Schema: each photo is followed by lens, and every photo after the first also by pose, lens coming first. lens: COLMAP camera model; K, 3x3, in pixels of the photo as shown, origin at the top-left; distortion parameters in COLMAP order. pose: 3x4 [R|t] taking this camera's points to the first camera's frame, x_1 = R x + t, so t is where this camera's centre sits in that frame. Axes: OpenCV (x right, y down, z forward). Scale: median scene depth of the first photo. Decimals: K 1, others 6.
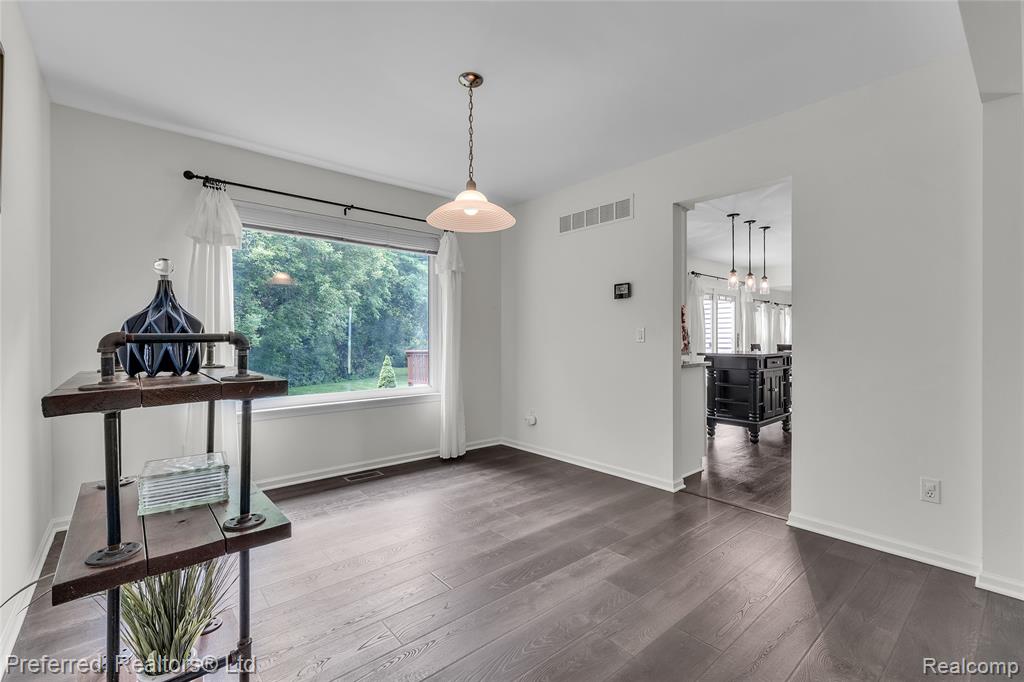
lens RADIAL K [[438.1, 0, 519.6], [0, 438.1, 339.7], [0, 0, 1]] dist [0.006308, 0.001357]
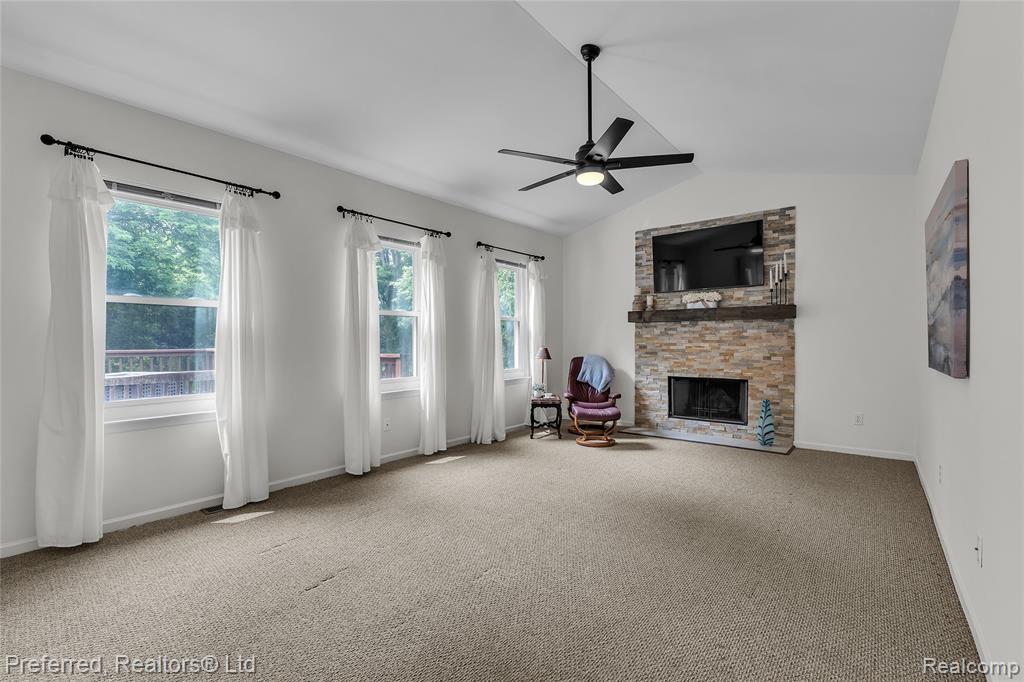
lens RADIAL K [[438.1, 0, 529.5], [0, 438.1, 341.7], [0, 0, 1]] dist [0.006308, 0.001357]
pose [[0.984162, 0.000443, 0.177270, 0.958153], [-0.000281, 1.000000, -0.000936, 0.013387], [-0.177270, 0.000871, 0.984162, 1.028813]]
